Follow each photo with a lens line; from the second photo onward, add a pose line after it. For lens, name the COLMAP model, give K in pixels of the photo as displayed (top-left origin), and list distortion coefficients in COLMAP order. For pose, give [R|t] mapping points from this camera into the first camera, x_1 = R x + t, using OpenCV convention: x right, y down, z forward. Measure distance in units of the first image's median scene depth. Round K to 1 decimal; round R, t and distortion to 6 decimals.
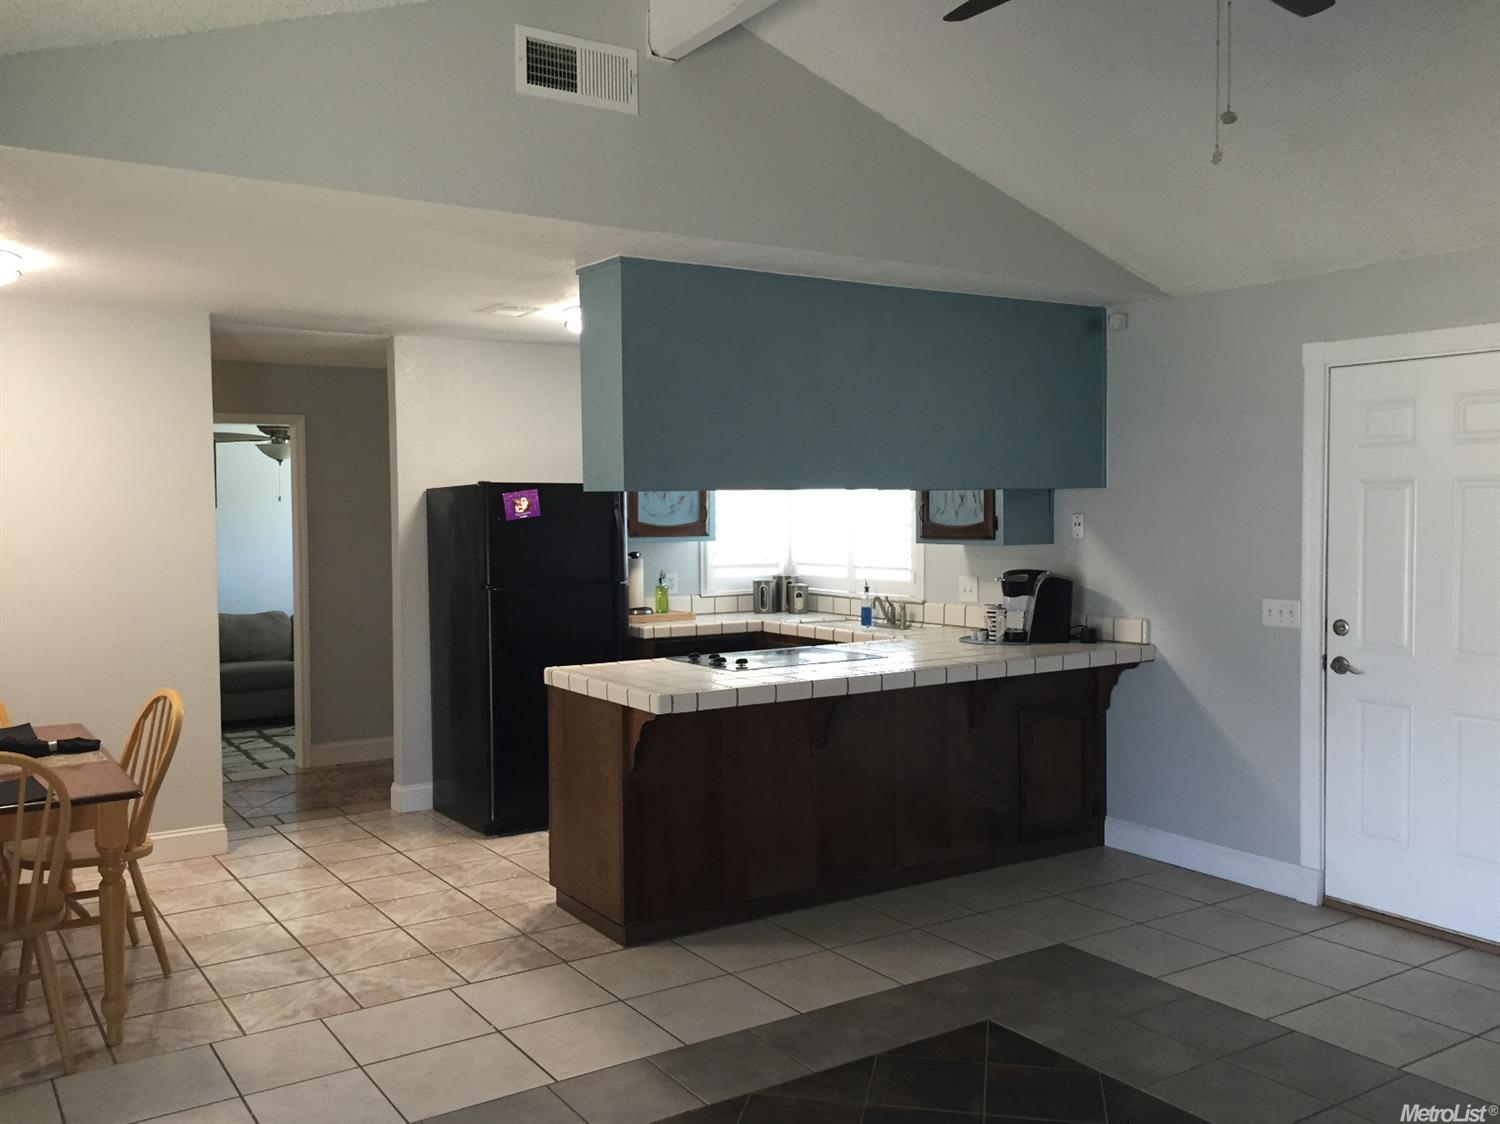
lens RADIAL K [[1277.9, 0, 748.8], [0, 1277.9, 561.6], [0, 0, 1]] dist [0.051967, -0.048042]
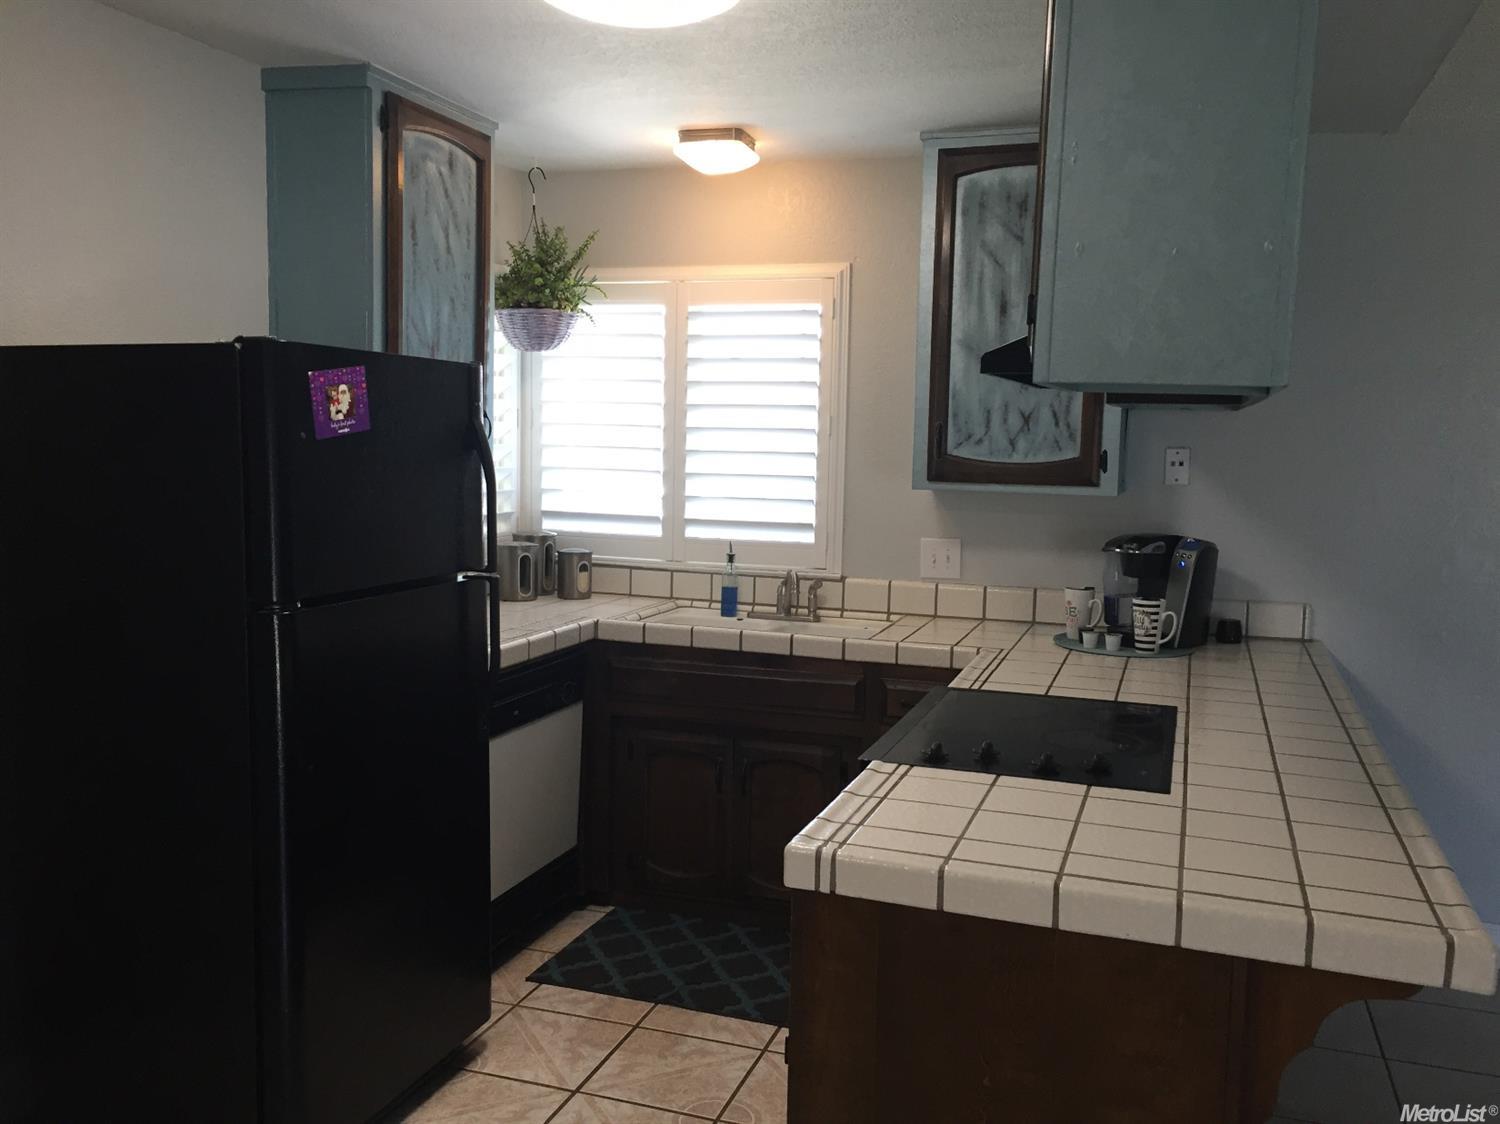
lens RADIAL K [[1277.9, 0, 751.7], [0, 1277.9, 559.6], [0, 0, 1]] dist [0.051967, -0.048042]
pose [[0.794013, -0.034851, 0.606901, -0.326758], [-0.005336, 0.997917, 0.064286, -0.020900], [-0.607878, -0.054282, 0.792173, 0.588700]]
